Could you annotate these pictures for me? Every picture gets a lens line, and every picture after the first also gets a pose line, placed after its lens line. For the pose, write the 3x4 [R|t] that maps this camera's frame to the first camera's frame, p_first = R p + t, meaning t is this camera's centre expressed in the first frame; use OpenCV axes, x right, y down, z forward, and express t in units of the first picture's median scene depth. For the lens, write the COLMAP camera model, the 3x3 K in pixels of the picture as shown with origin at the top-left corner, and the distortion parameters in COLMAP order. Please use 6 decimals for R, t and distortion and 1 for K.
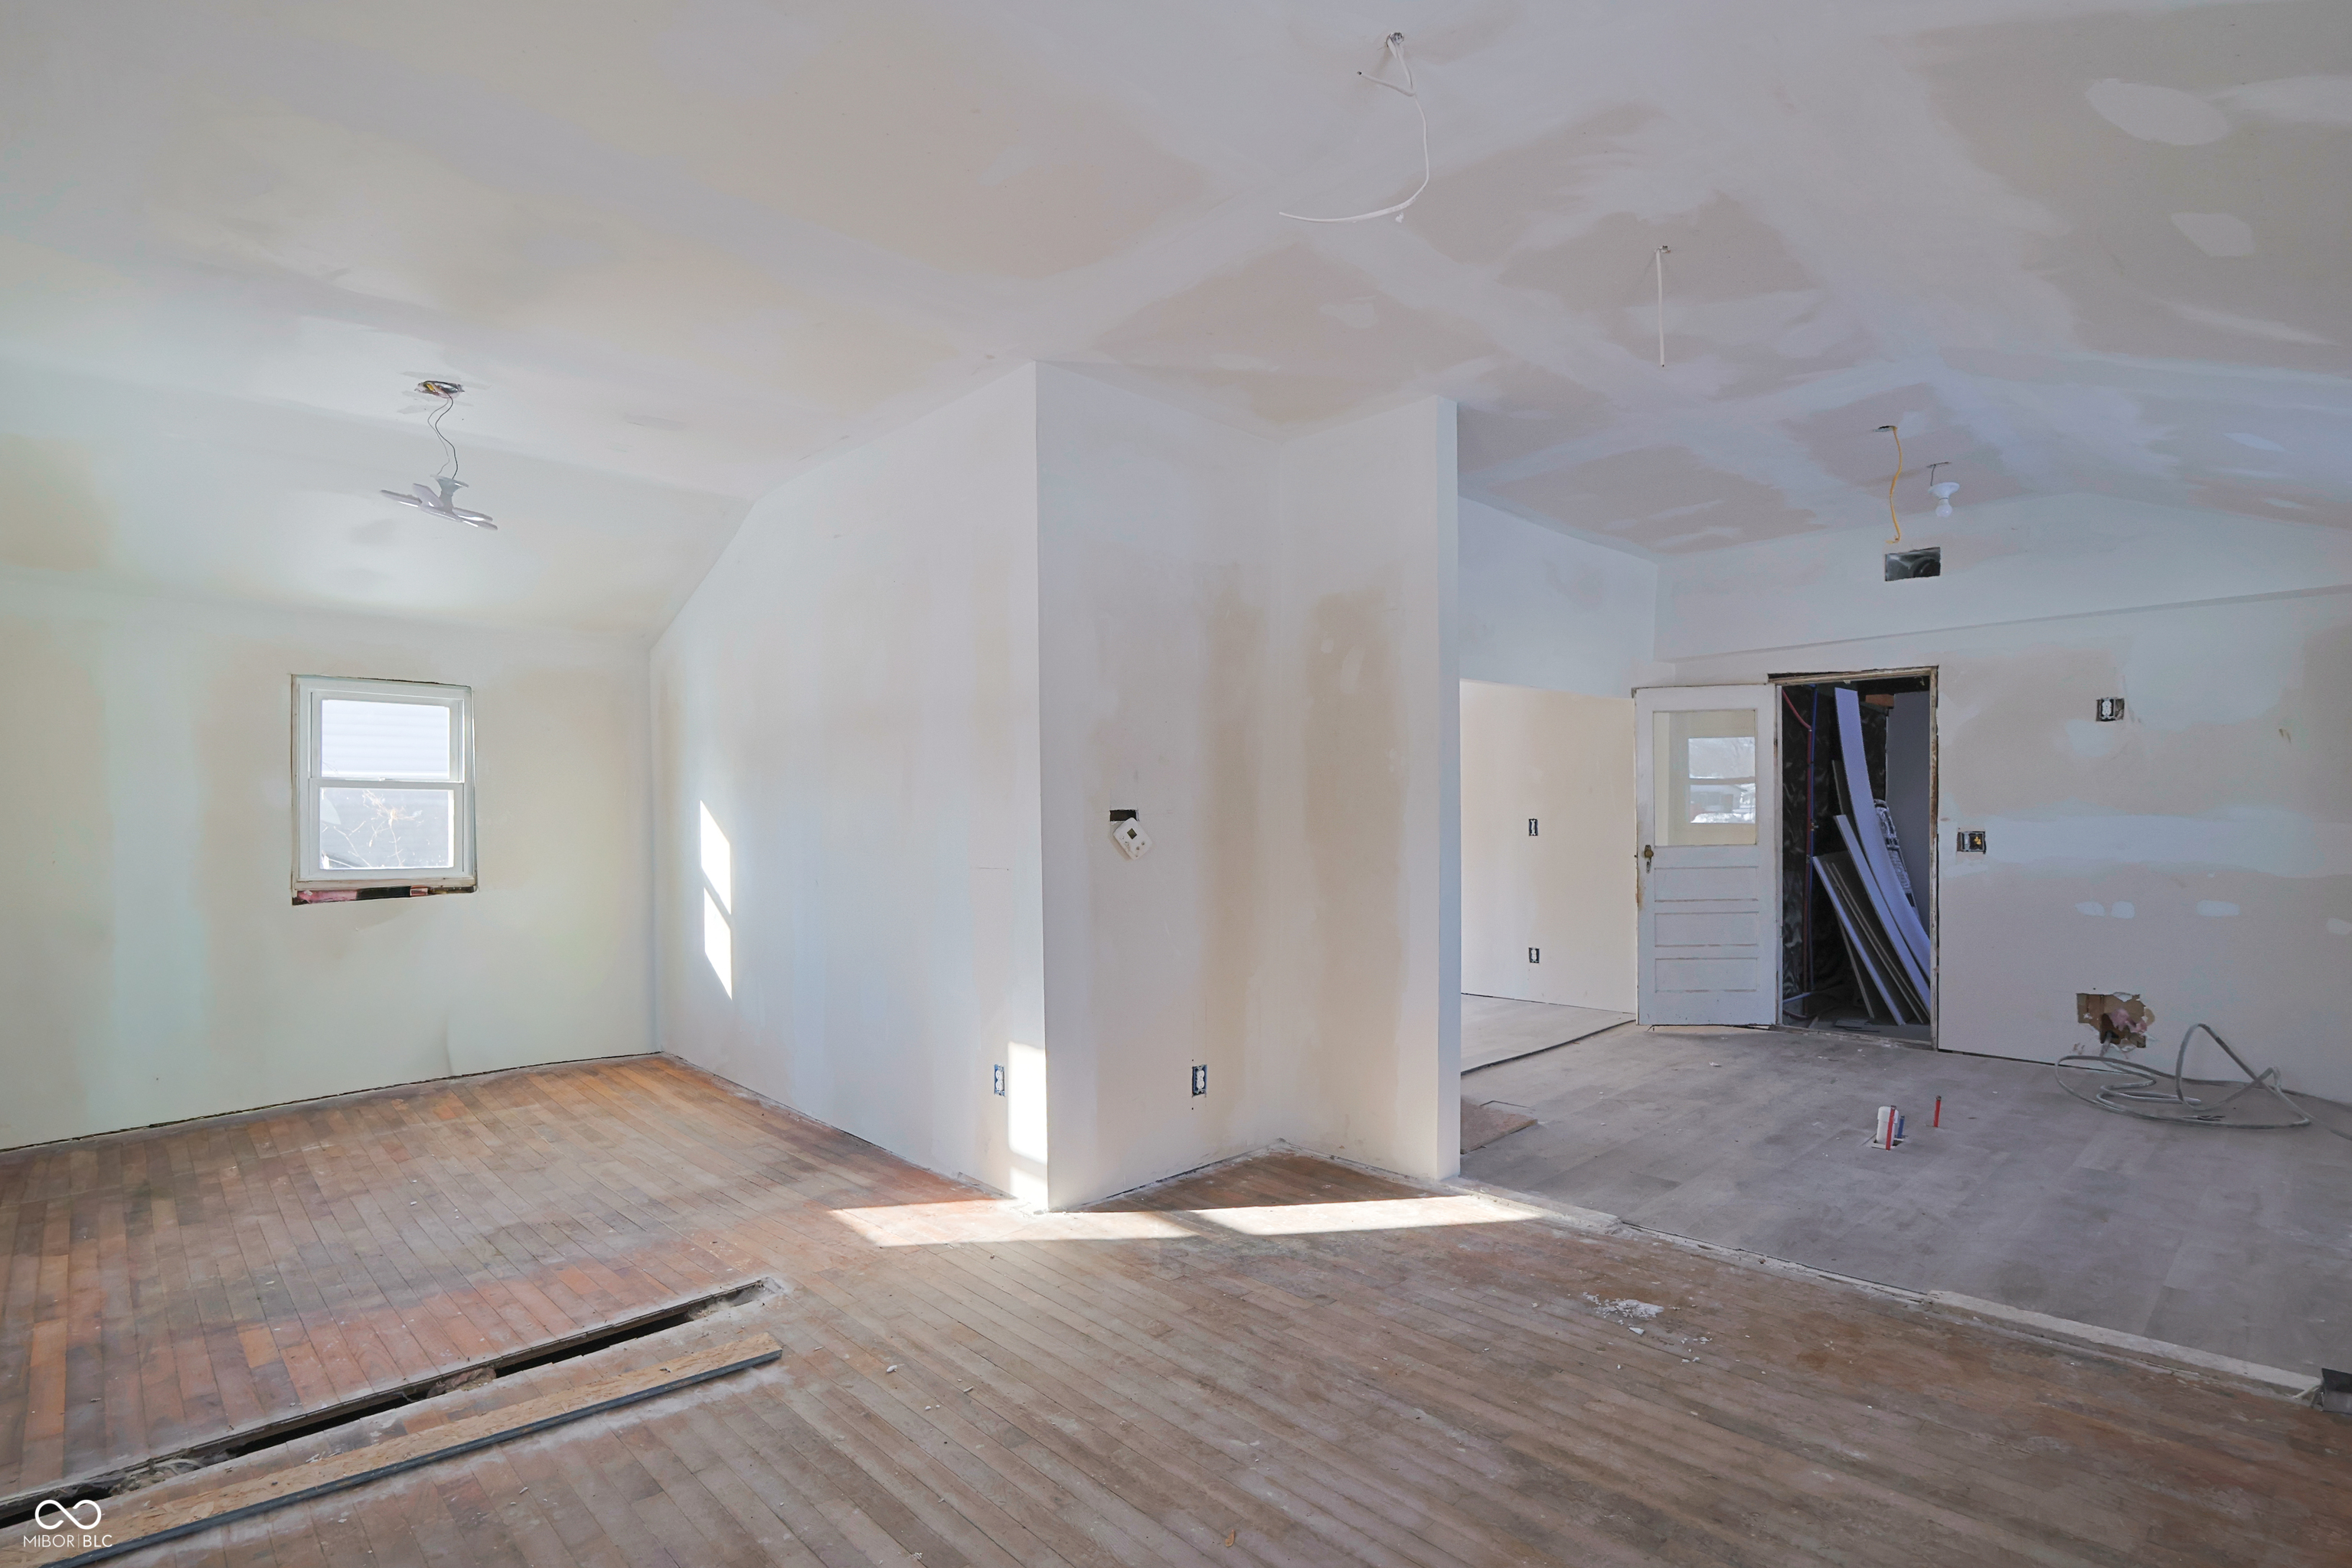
lens RADIAL K [[1140.1, 0, 1171.0], [0, 1140.1, 825.9], [0, 0, 1]] dist [-0.002447, 0.000994]
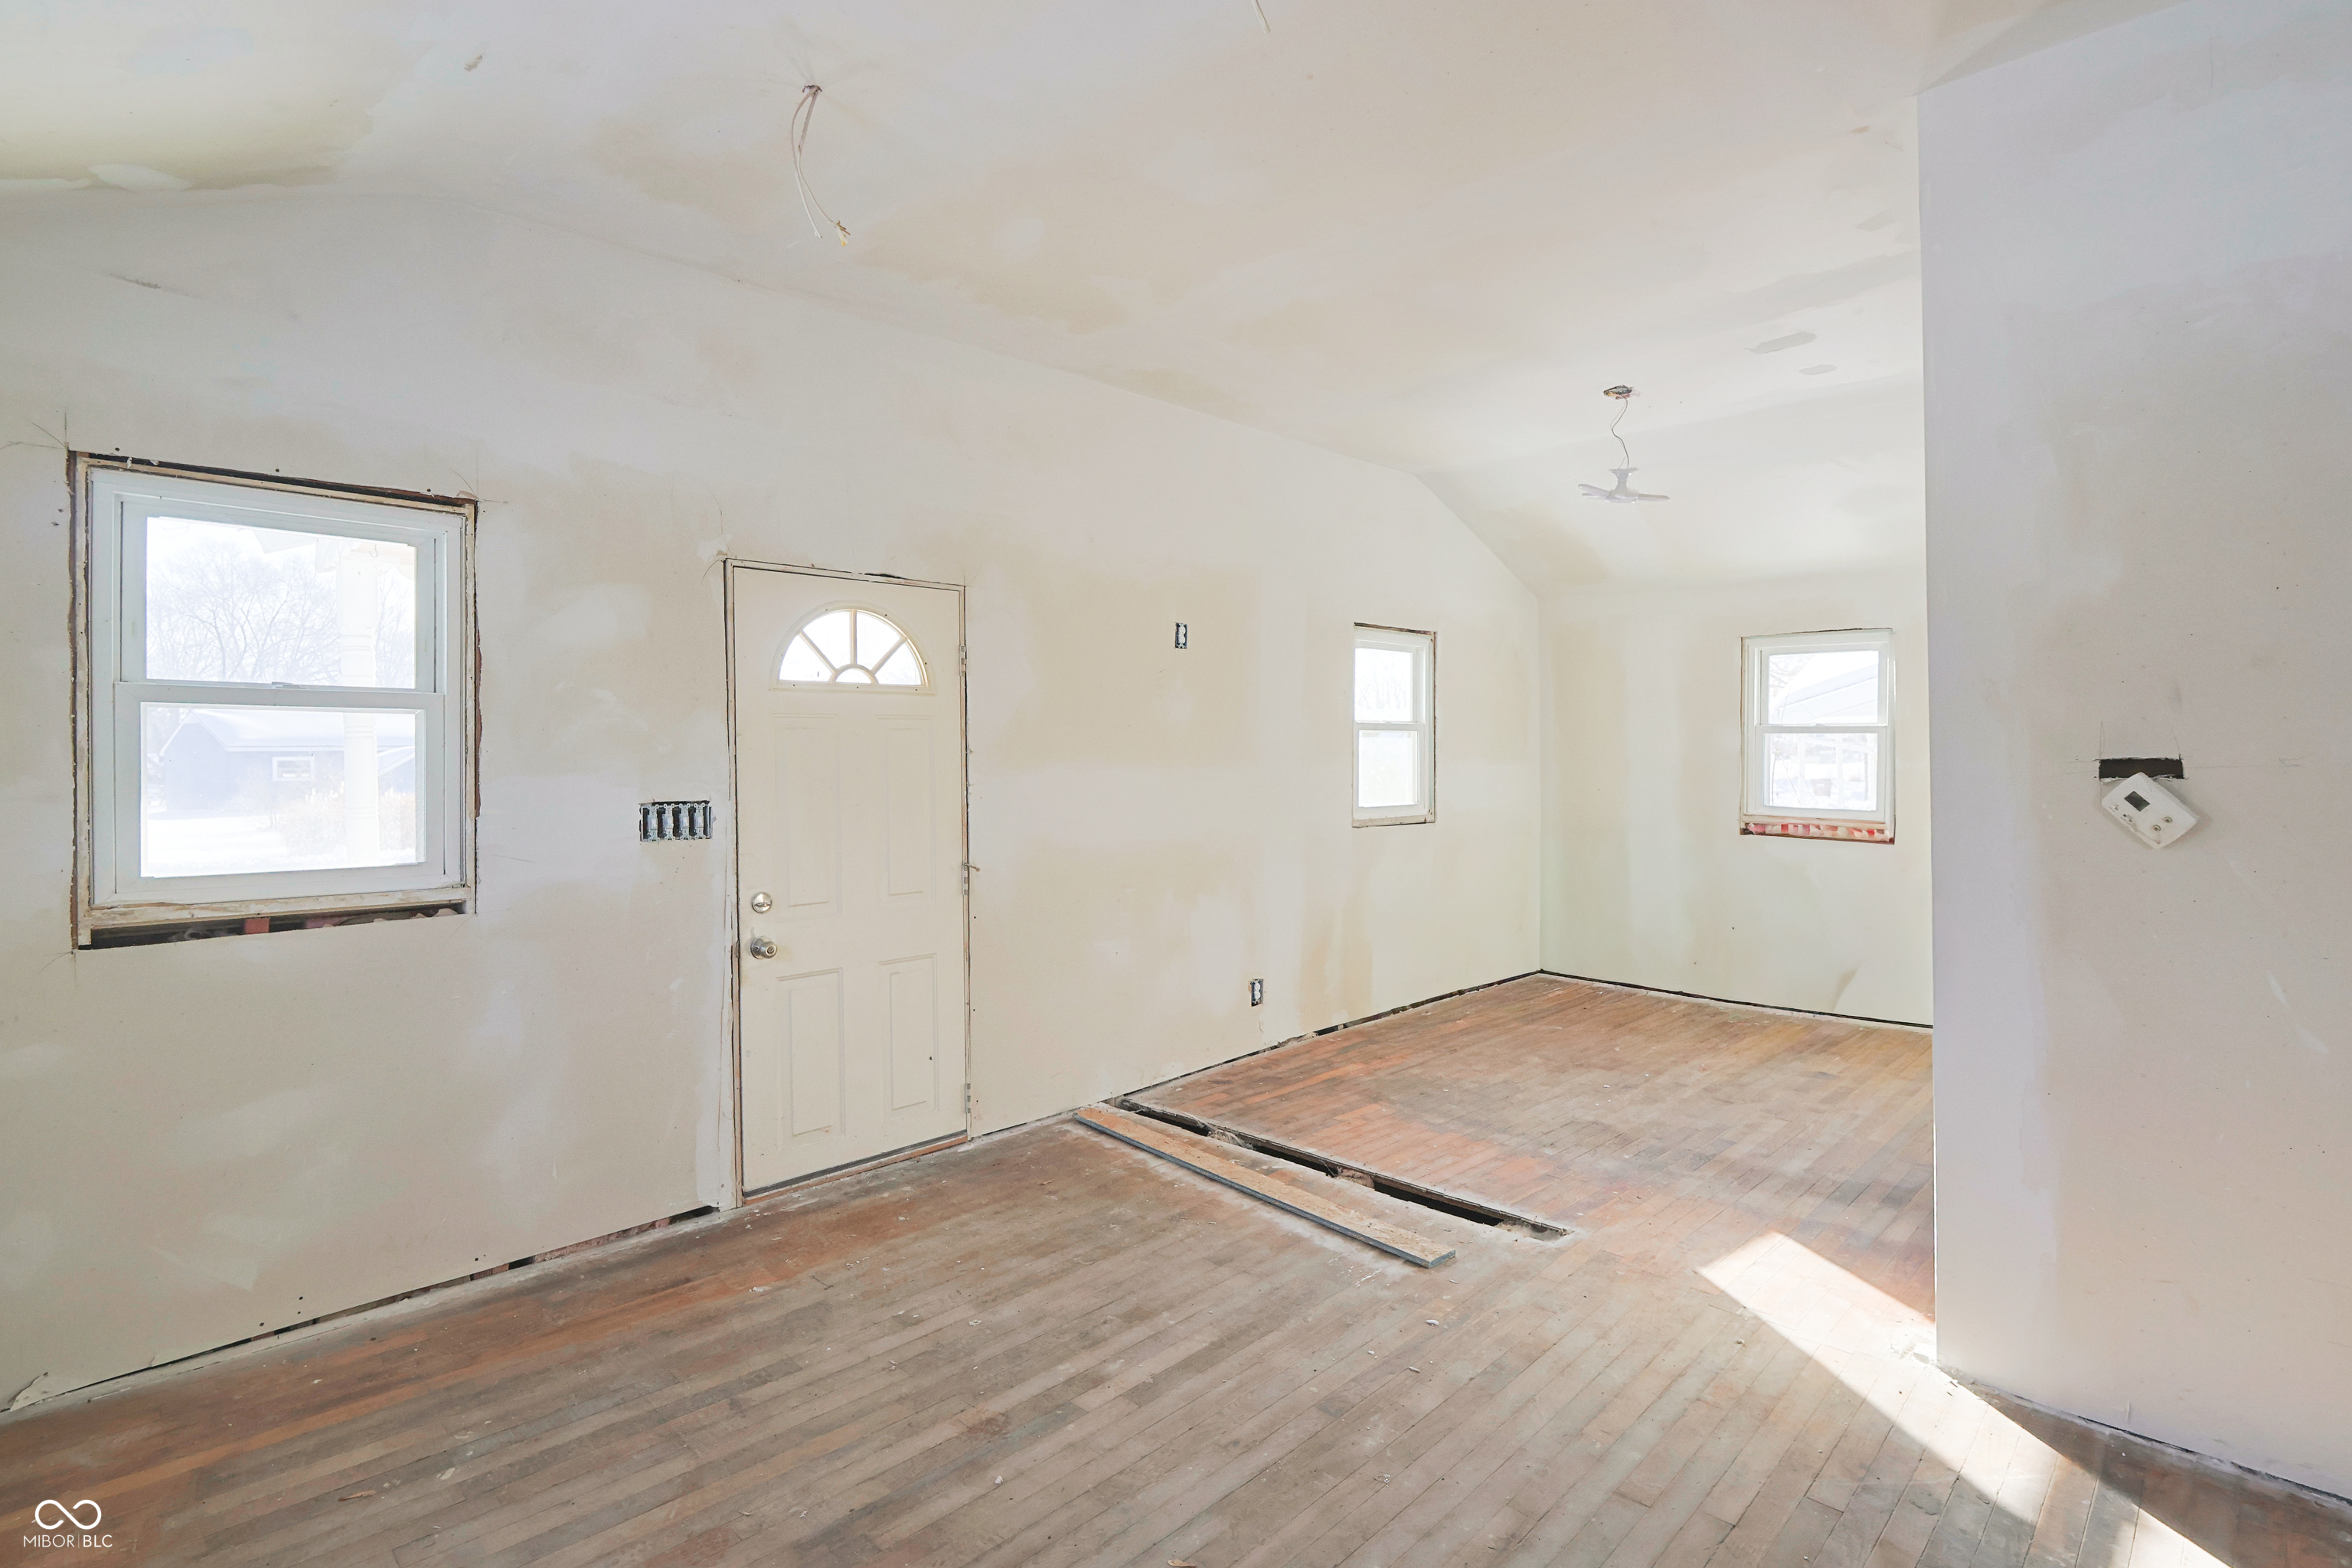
lens RADIAL K [[1140.1, 0, 1175.9], [0, 1140.1, 764.3], [0, 0, 1]] dist [-0.002447, 0.000994]
pose [[0.043798, 0.011007, -0.998980, 0.625397], [-0.010812, 0.999886, 0.010543, -0.015130], [0.998982, 0.010340, 0.043912, 0.621736]]
